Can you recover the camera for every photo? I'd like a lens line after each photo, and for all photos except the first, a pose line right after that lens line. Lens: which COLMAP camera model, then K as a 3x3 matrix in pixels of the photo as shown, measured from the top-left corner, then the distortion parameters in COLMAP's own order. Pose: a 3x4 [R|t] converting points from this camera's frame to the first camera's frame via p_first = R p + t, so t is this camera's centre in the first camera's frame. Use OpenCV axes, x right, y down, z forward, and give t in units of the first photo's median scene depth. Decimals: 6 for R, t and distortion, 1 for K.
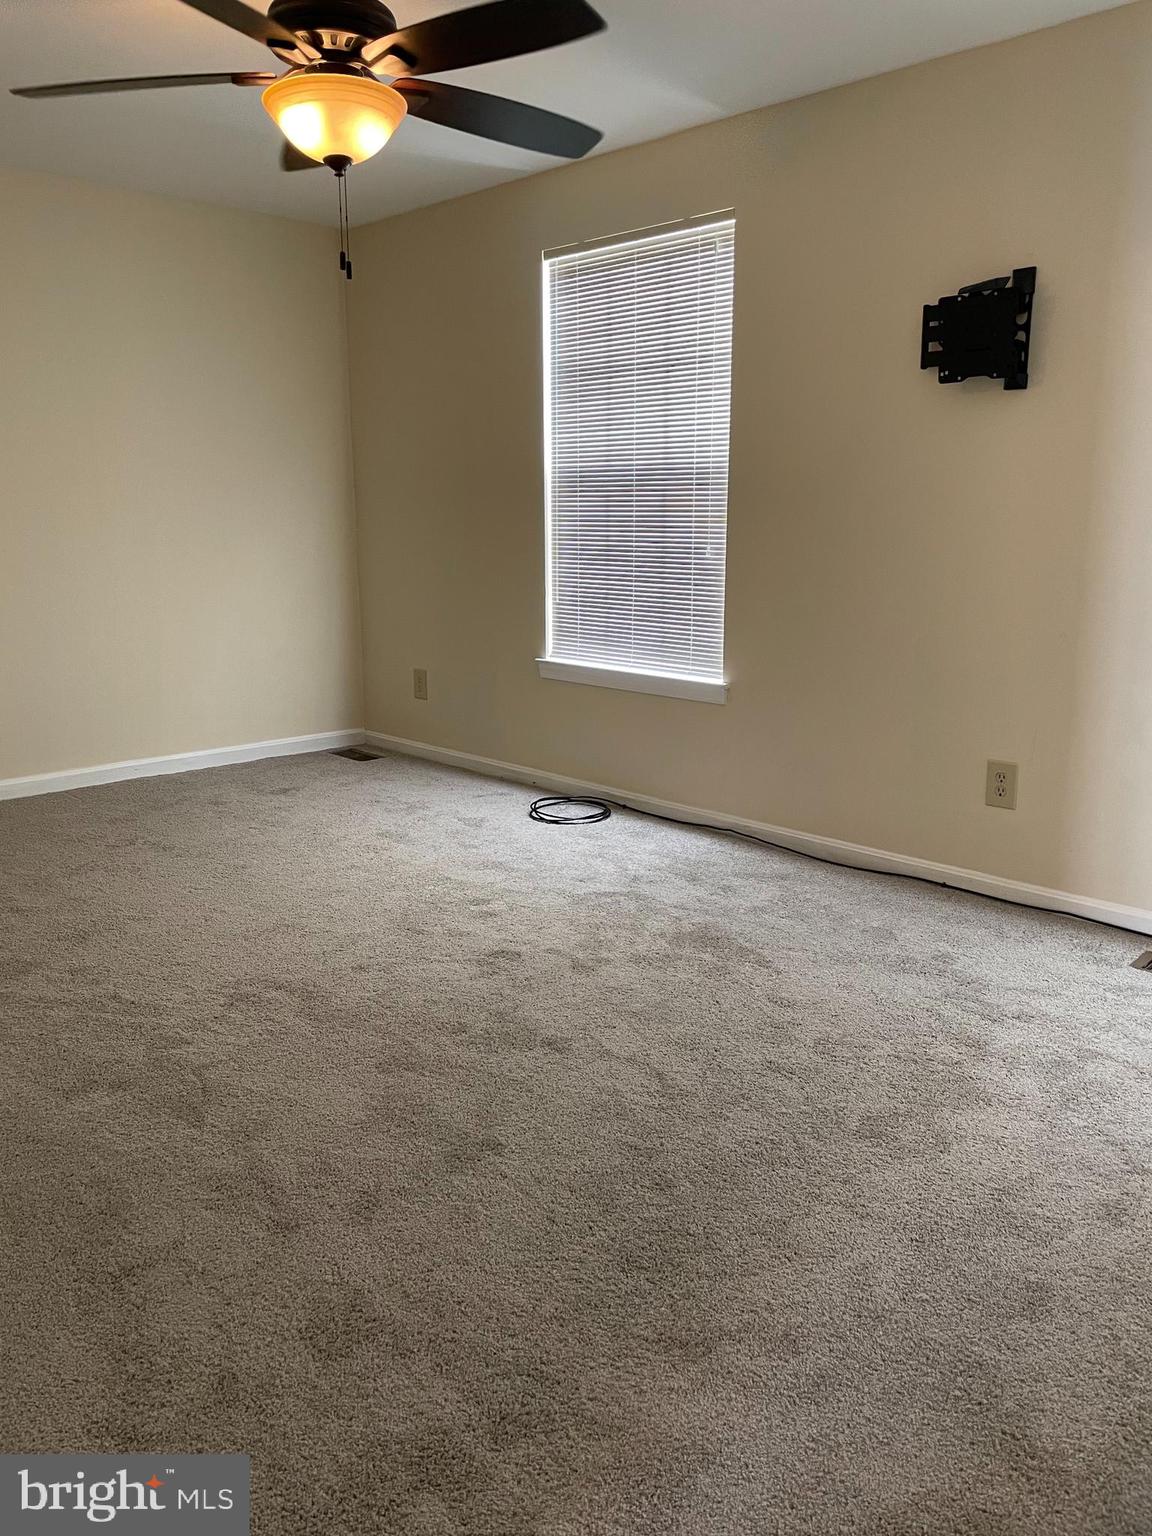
lens RADIAL K [[1165.1, 0, 580.0], [0, 1165.1, 749.9], [0, 0, 1]] dist [0.085569, -0.124889]
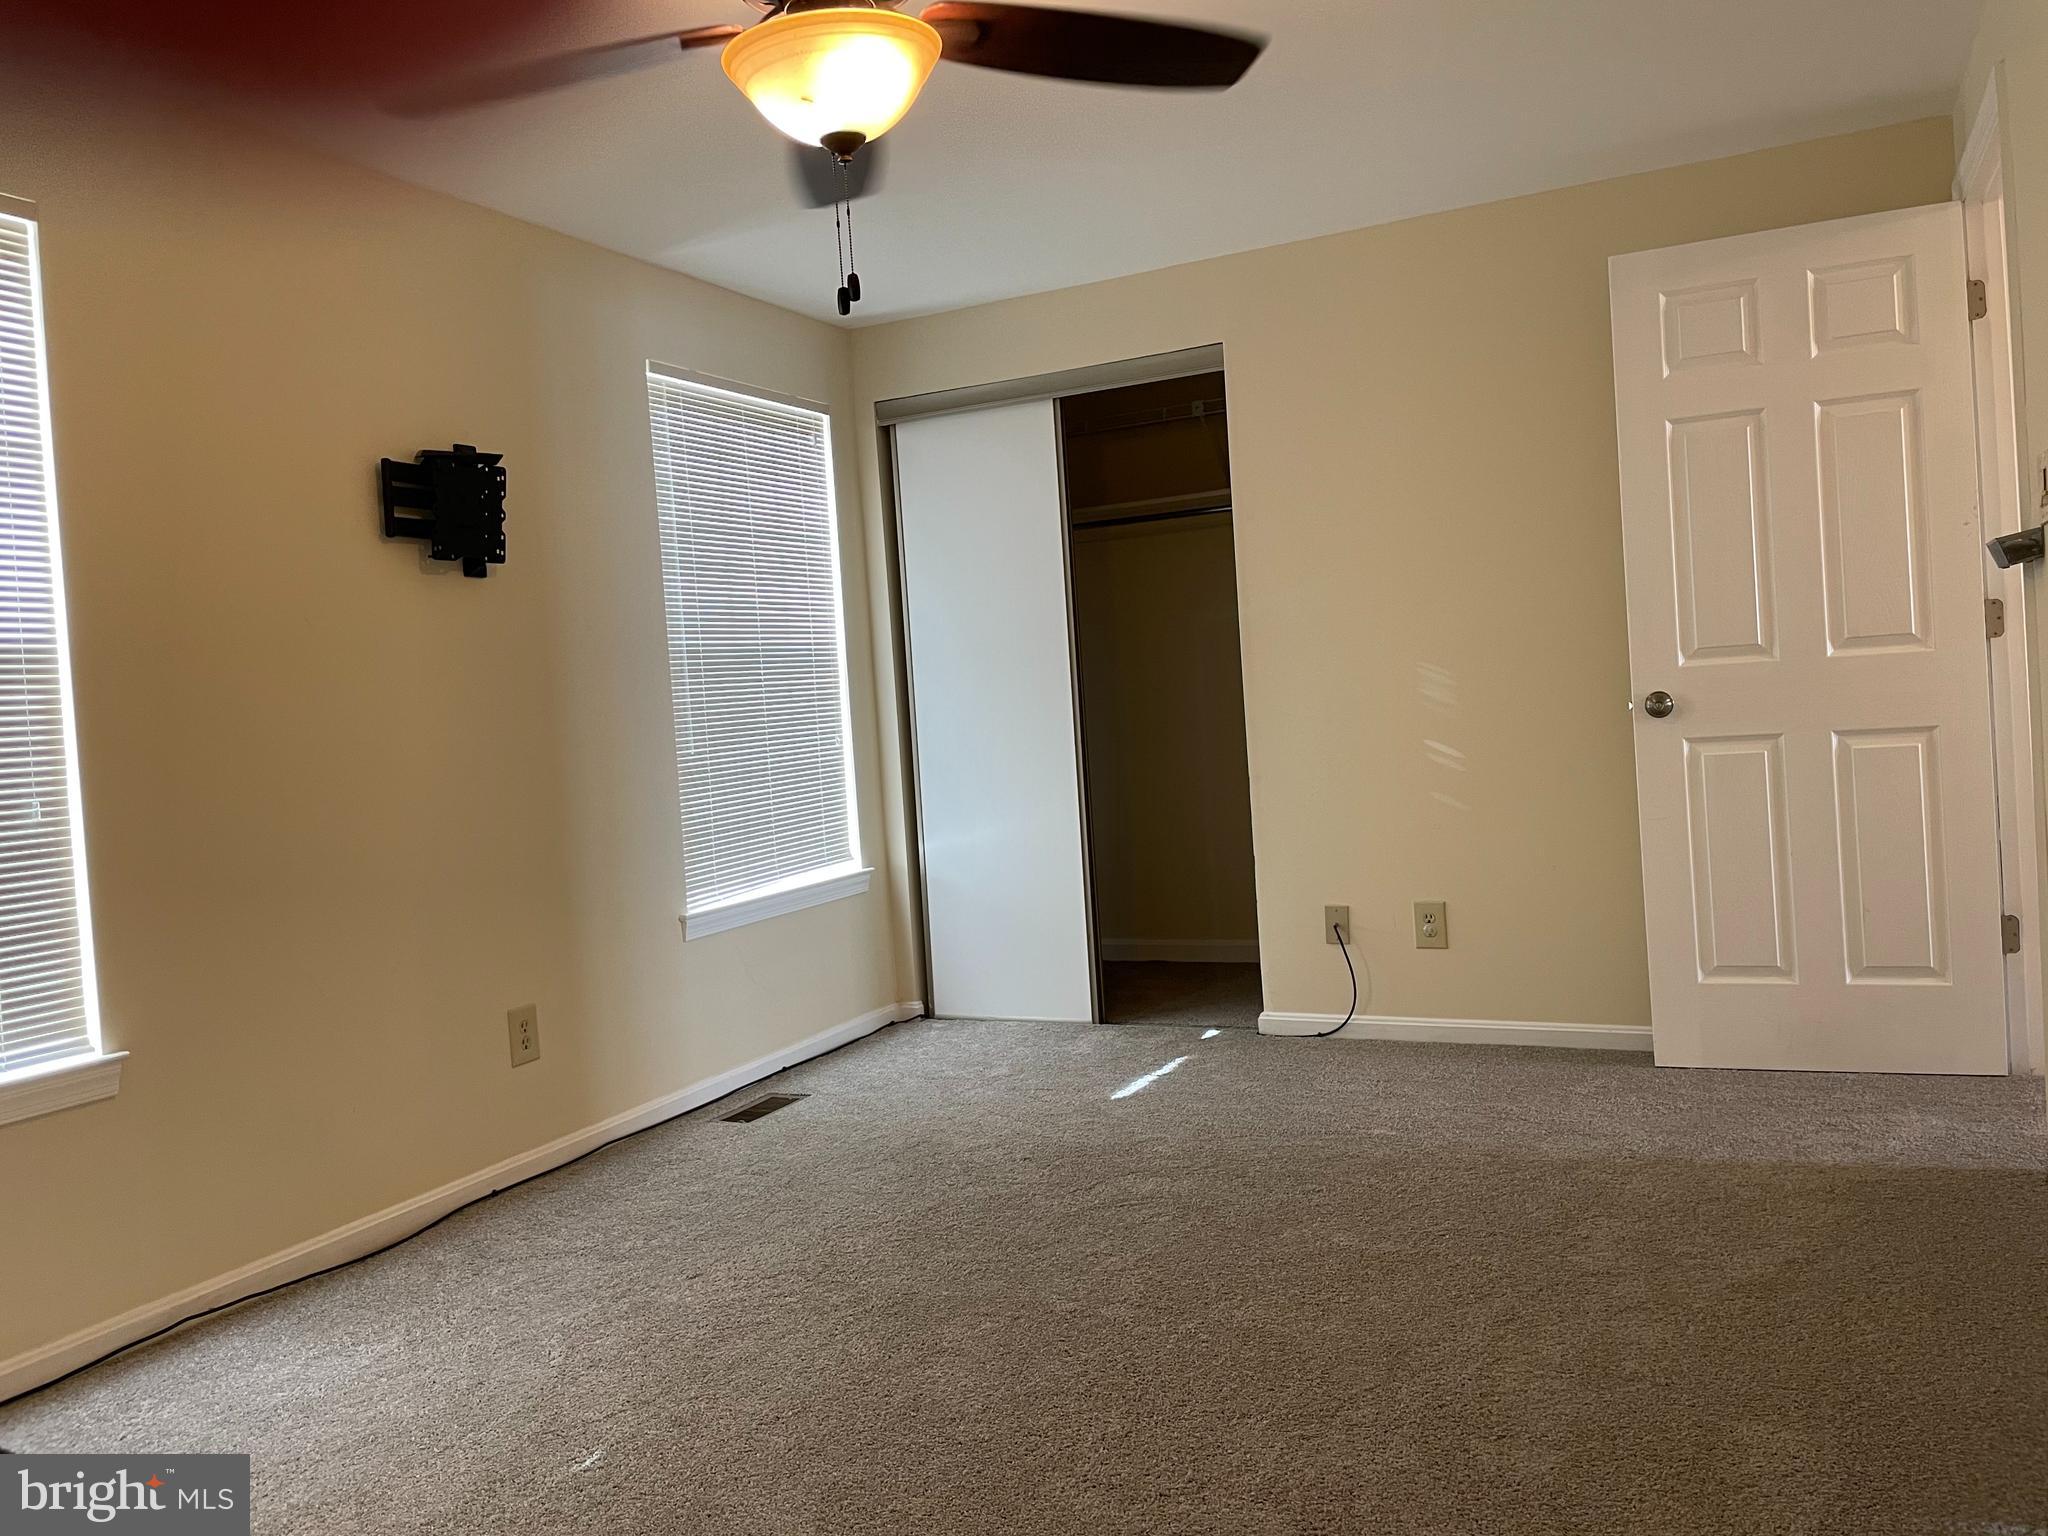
lens RADIAL K [[1553.5, 0, 1036.1], [0, 1553.5, 772.5], [0, 0, 1]] dist [0.085569, -0.124889]
pose [[-0.339653, 0.002001, 0.940549, -0.808864], [0.281089, 0.954512, 0.099477, -0.156447], [-0.897566, 0.298165, -0.324765, 0.981549]]
